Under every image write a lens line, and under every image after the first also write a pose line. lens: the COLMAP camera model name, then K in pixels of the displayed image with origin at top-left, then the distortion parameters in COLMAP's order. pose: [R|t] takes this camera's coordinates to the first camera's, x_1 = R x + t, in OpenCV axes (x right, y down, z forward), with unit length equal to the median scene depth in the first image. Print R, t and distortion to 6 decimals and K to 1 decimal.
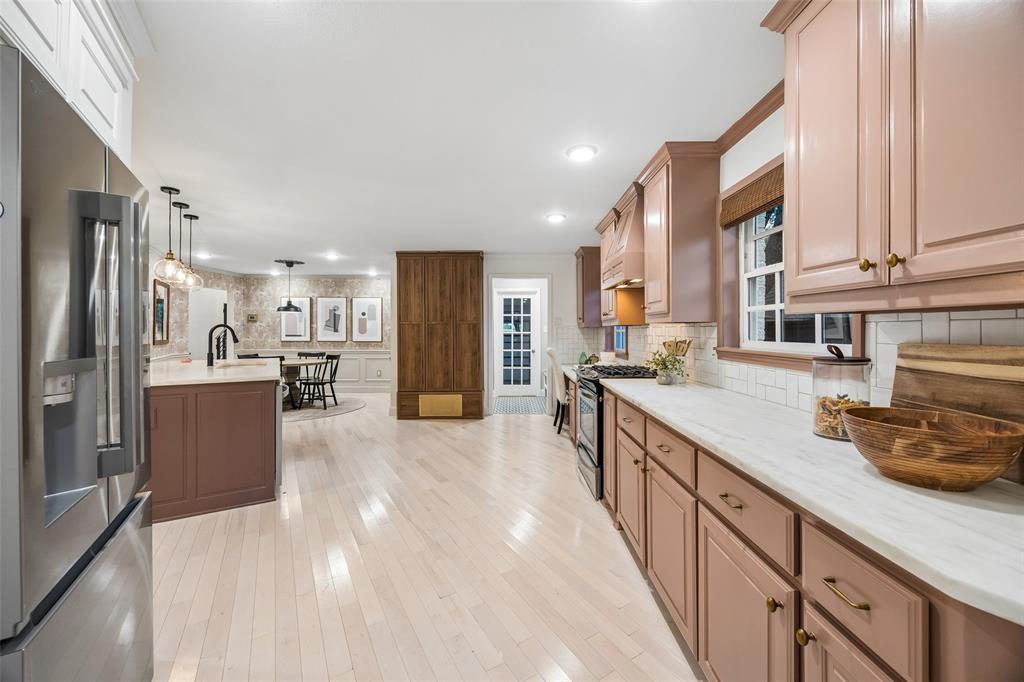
lens RADIAL K [[395.7, 0, 511.0], [0, 395.7, 345.2], [0, 0, 1]] dist [-0.007981, -0.000278]
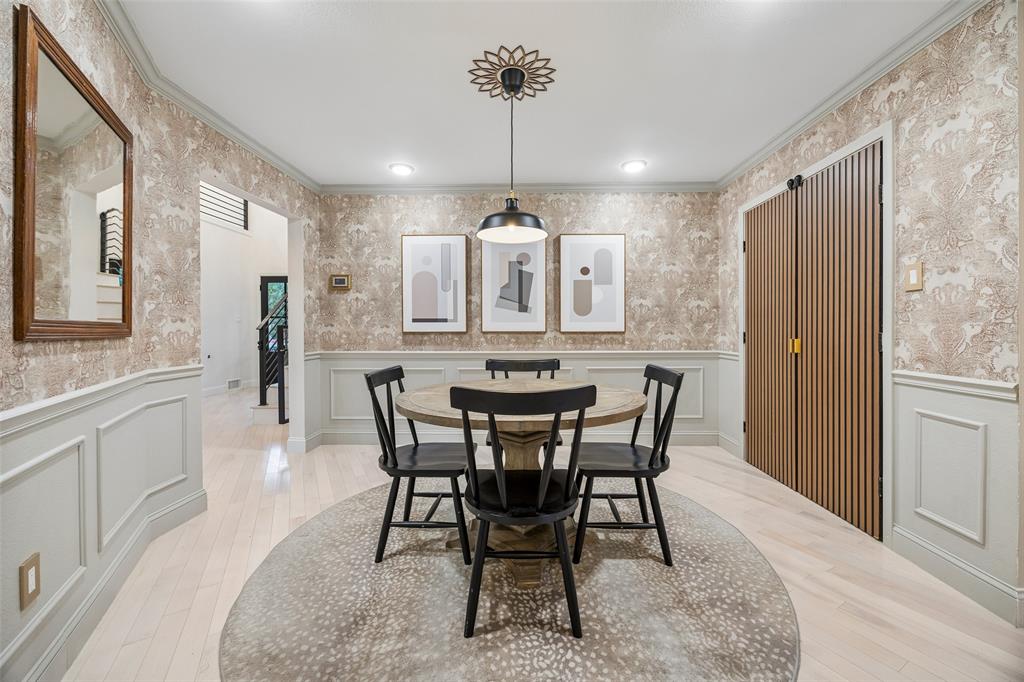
lens RADIAL K [[395.7, 0, 511.5], [0, 395.7, 344.8], [0, 0, 1]] dist [-0.007981, -0.000278]
pose [[0.999290, -0.003735, -0.037481, -0.439839], [0.004035, 0.999960, 0.007920, 0.000861], [0.037450, -0.008066, 0.999266, 0.548524]]
